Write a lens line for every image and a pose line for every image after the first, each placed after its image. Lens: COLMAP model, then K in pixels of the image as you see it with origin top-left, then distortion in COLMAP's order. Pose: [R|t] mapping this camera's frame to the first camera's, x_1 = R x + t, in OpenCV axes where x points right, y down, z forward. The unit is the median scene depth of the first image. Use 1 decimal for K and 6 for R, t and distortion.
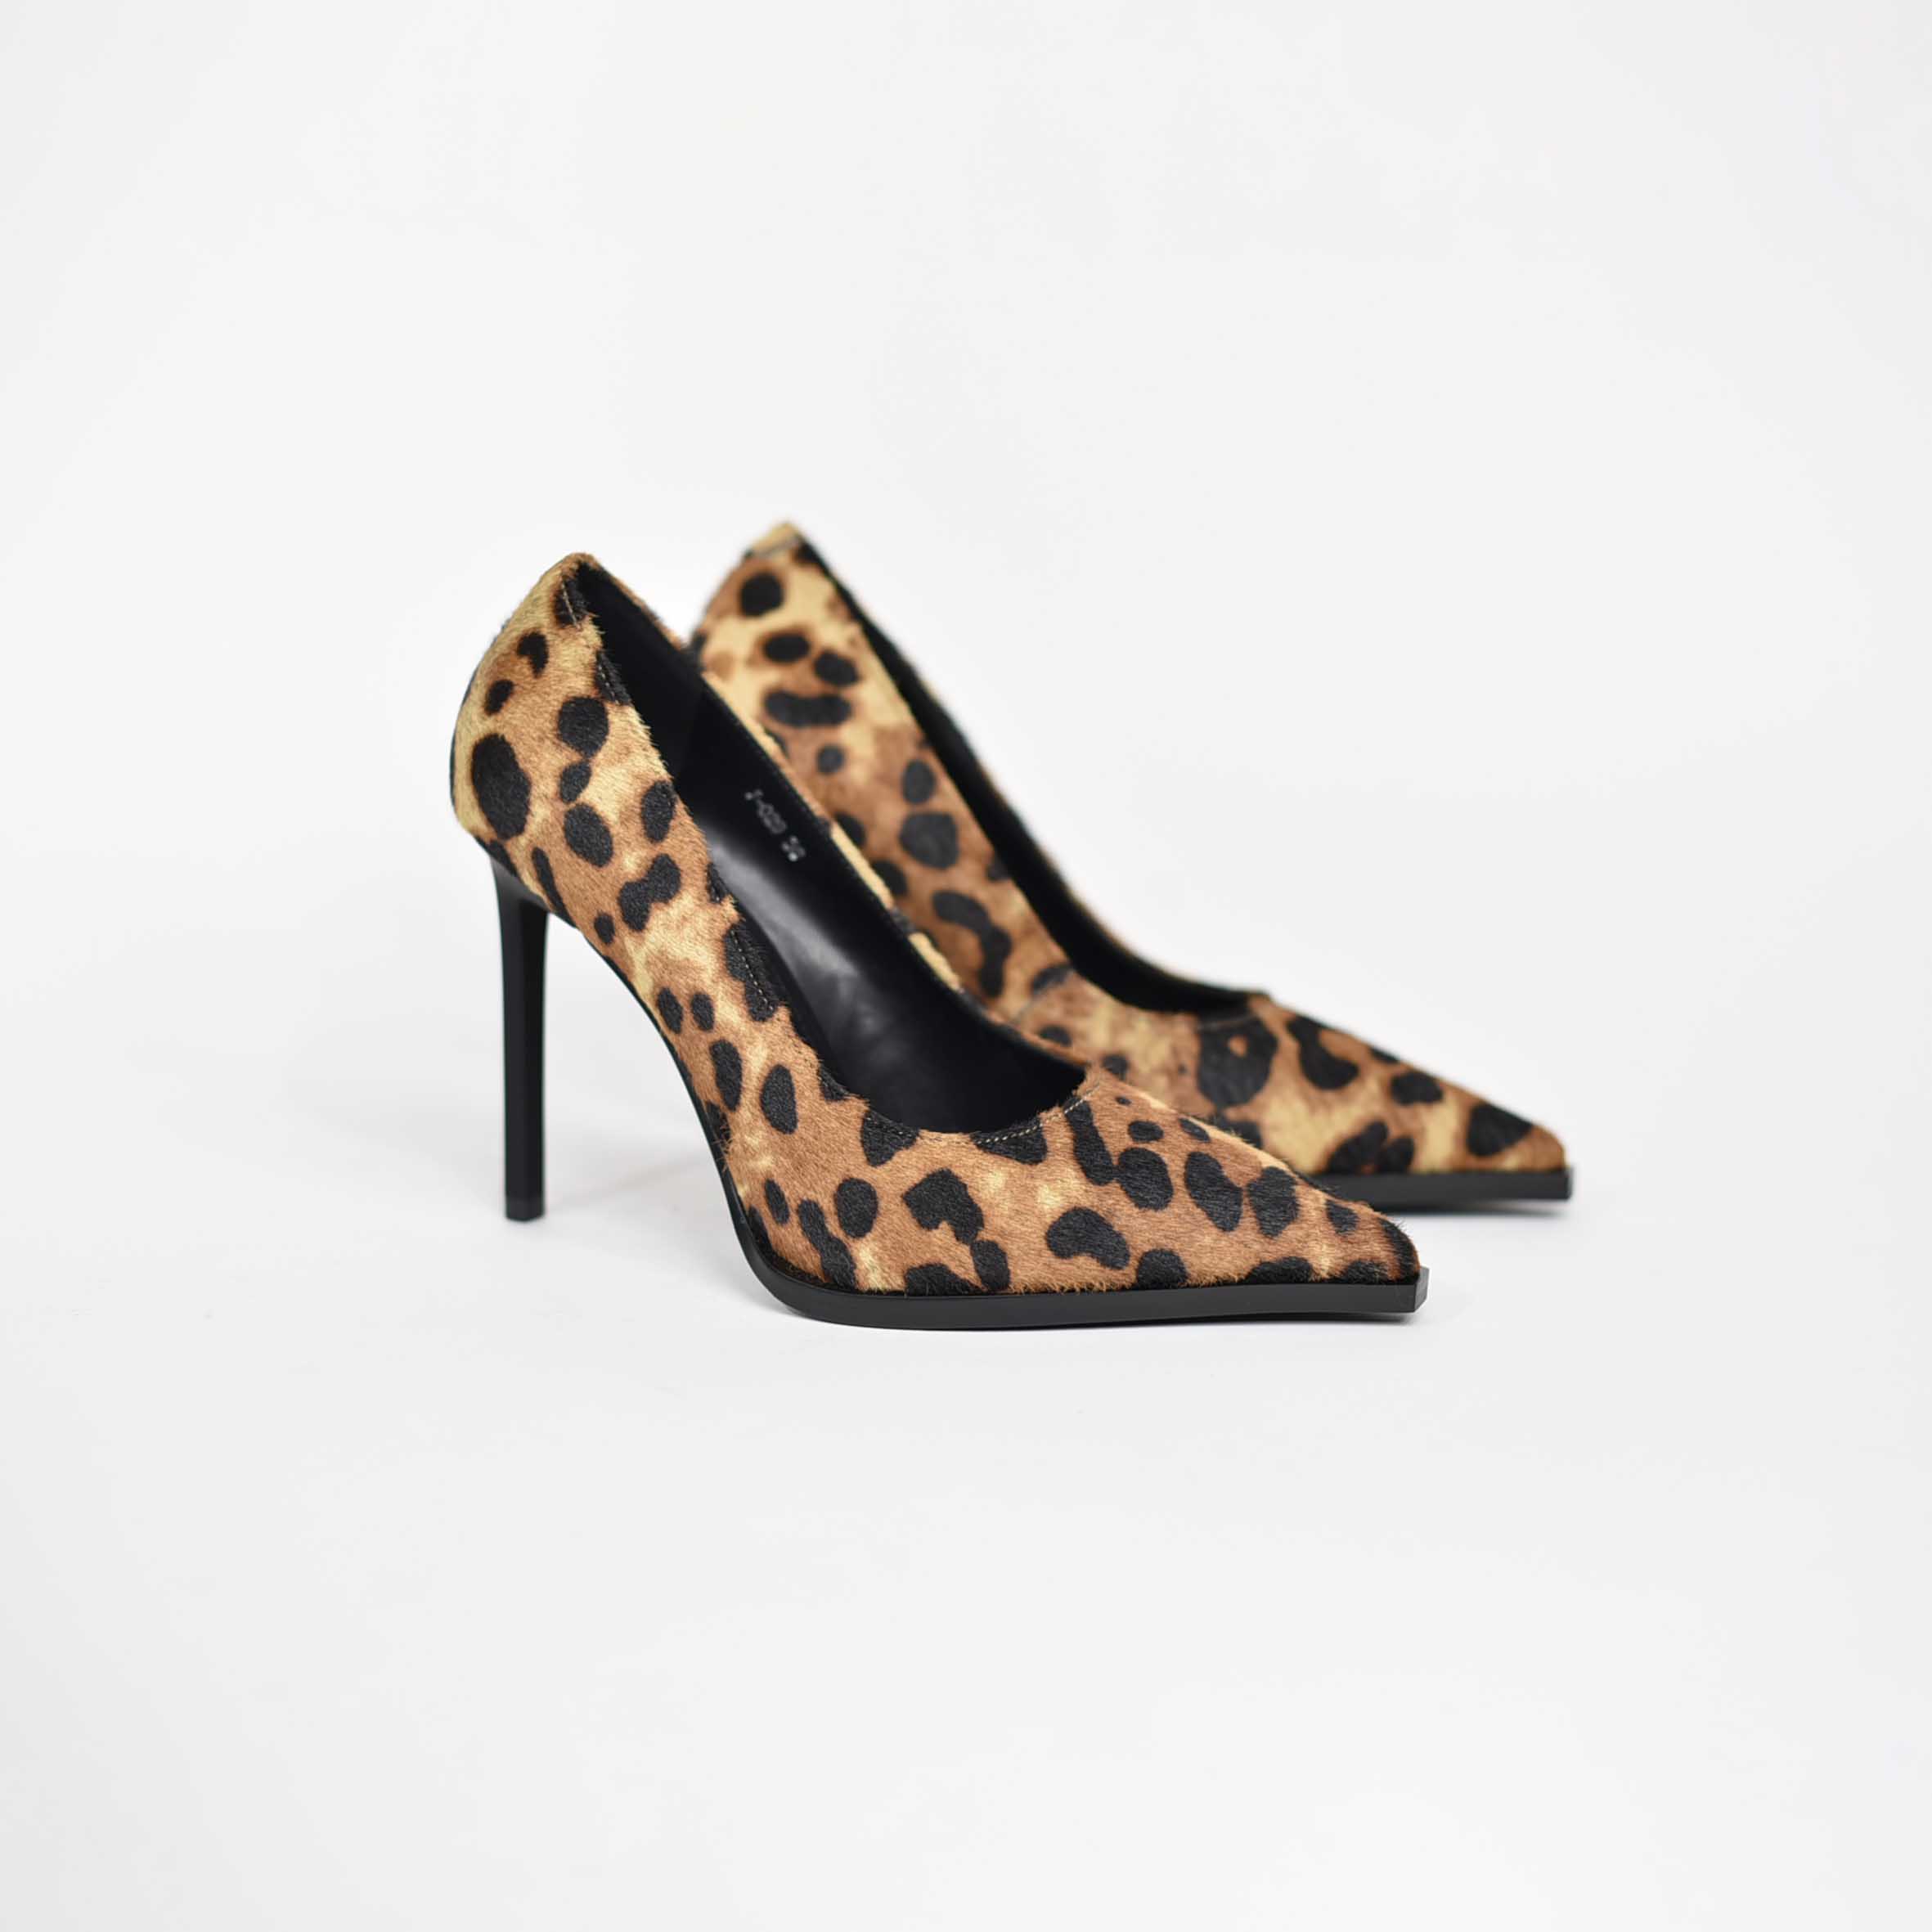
lens RADIAL K [[3610.8, 0, 966.0], [0, 3610.8, 966.0], [0, 0, 1]] dist [0.237002, 0.020392]
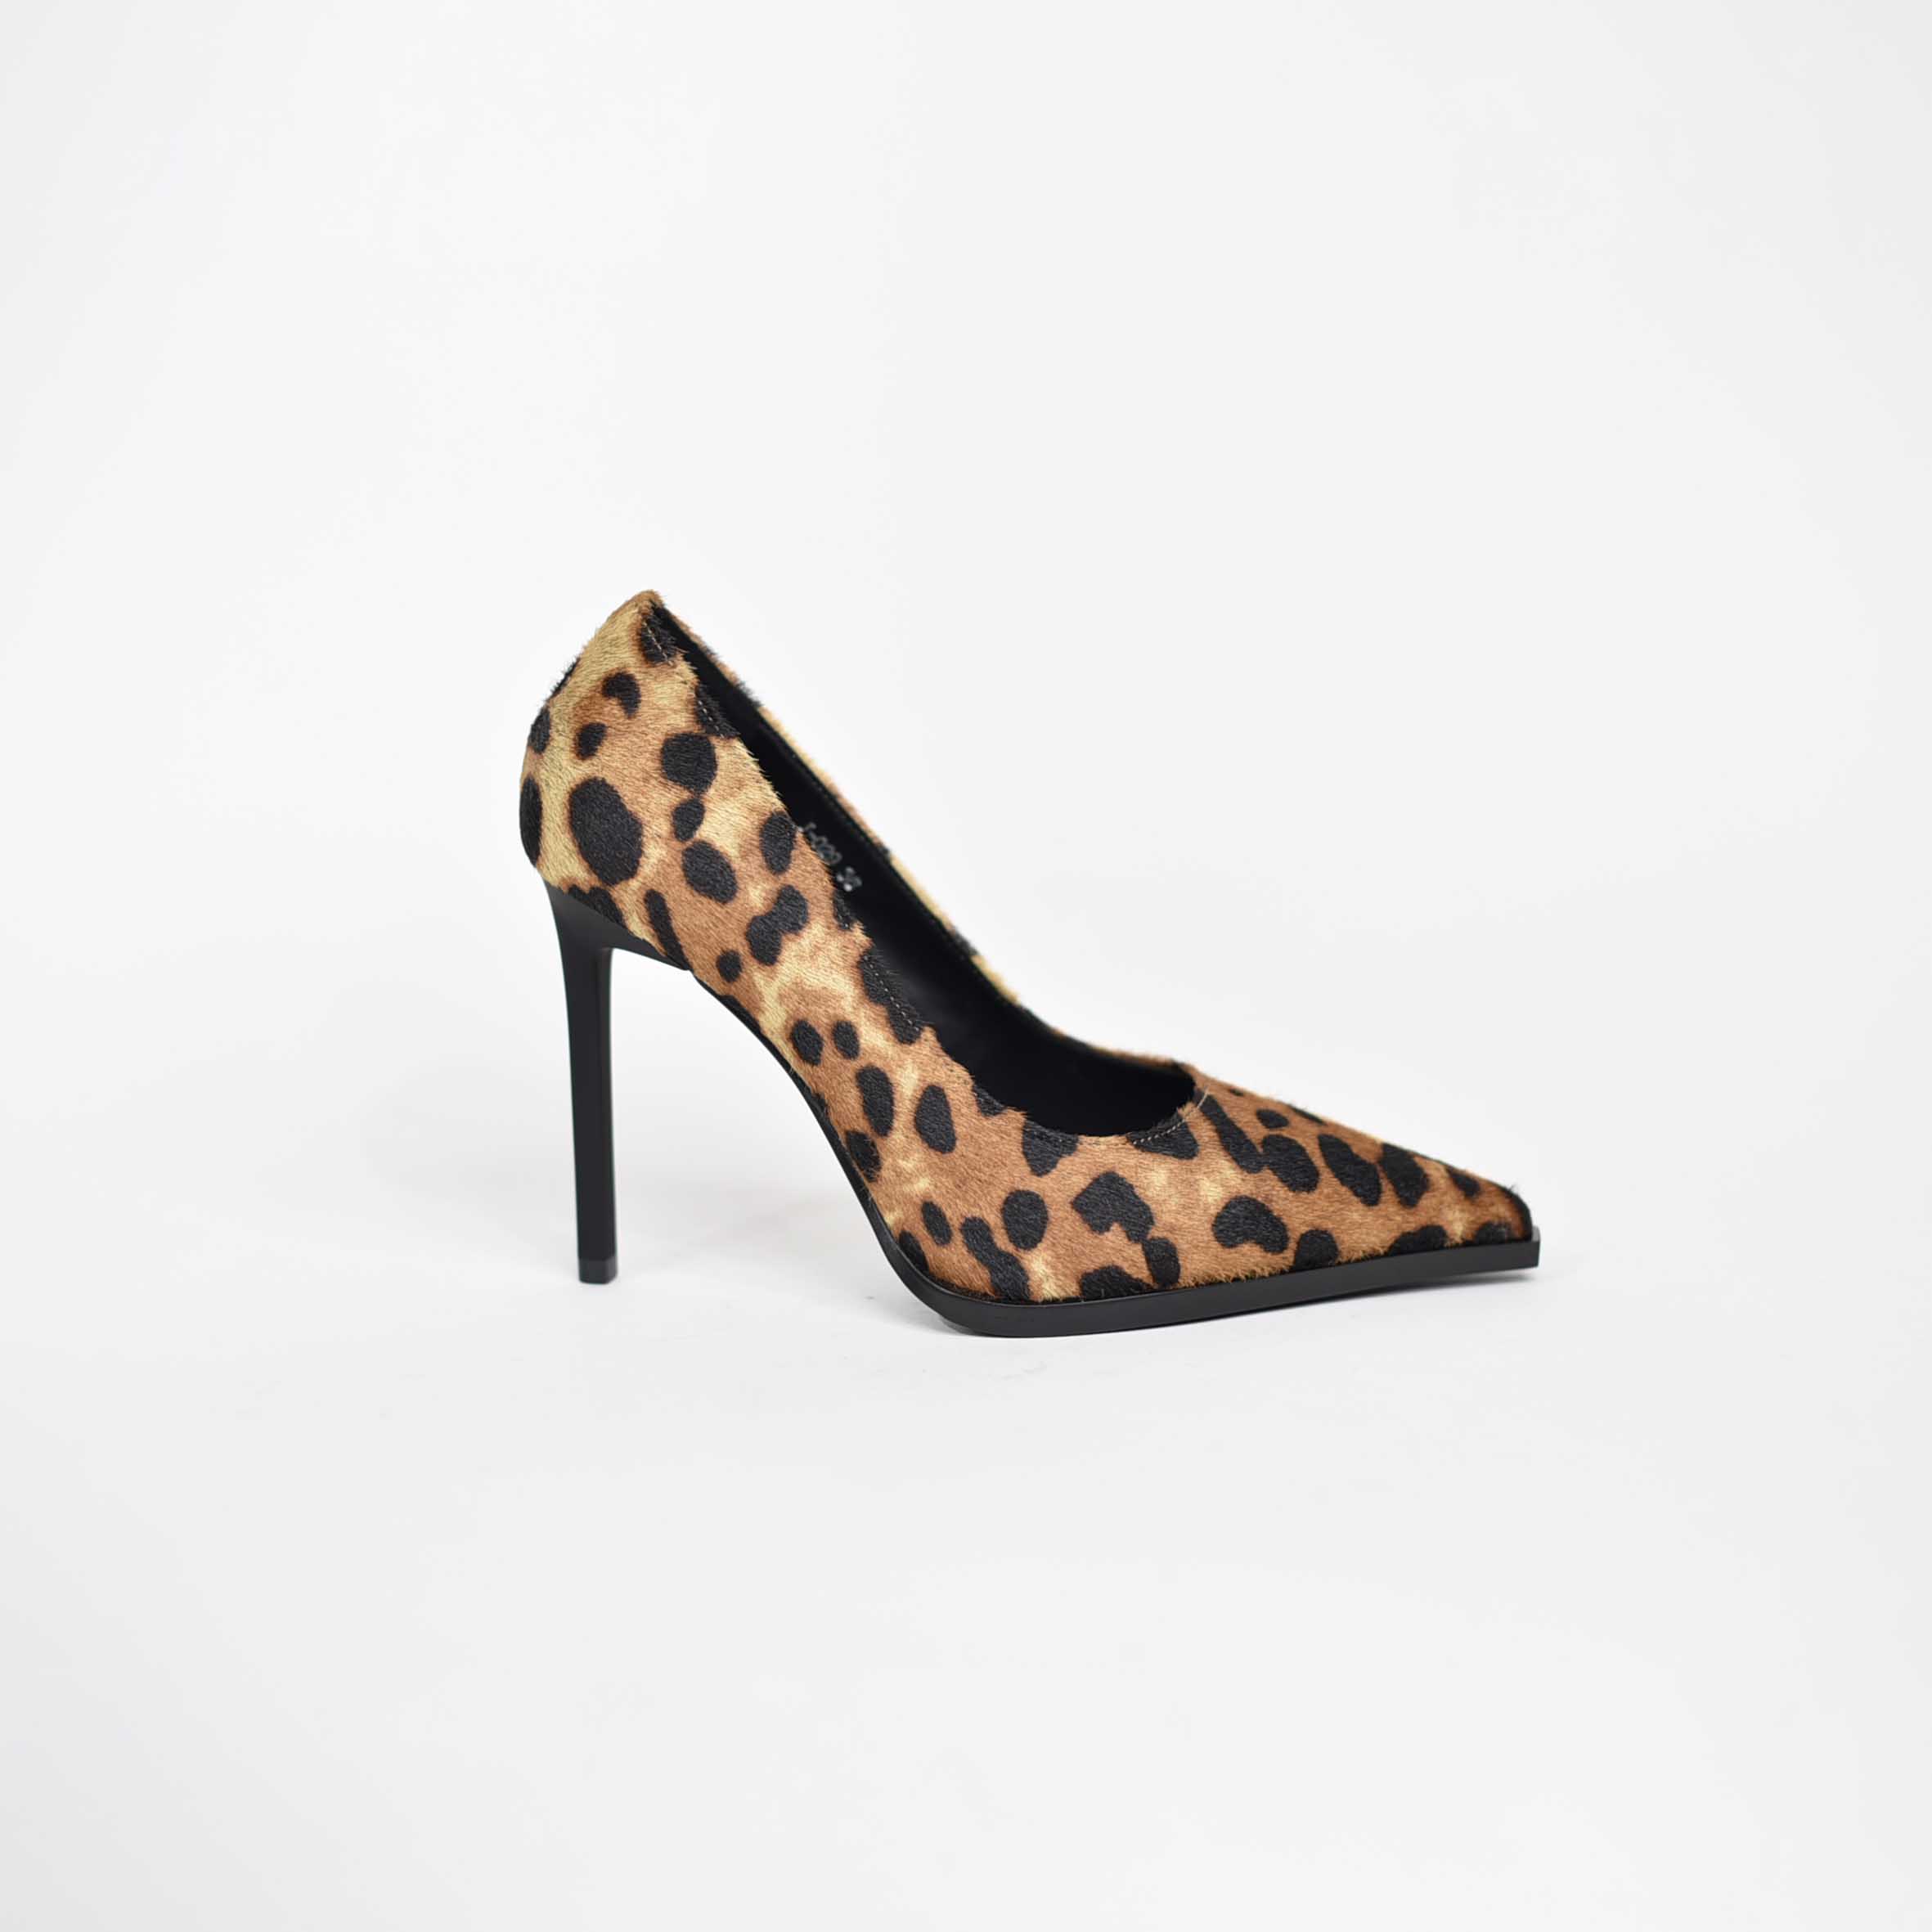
lens RADIAL K [[3610.8, 0, 966.0], [0, 3610.8, 966.0], [0, 0, 1]] dist [0.237002, 0.020392]
pose [[0.956285, -0.080632, 0.281102, -0.320243], [0.090880, 0.995582, -0.023591, 0.019050], [-0.277958, 0.048106, 0.959388, 0.040121]]
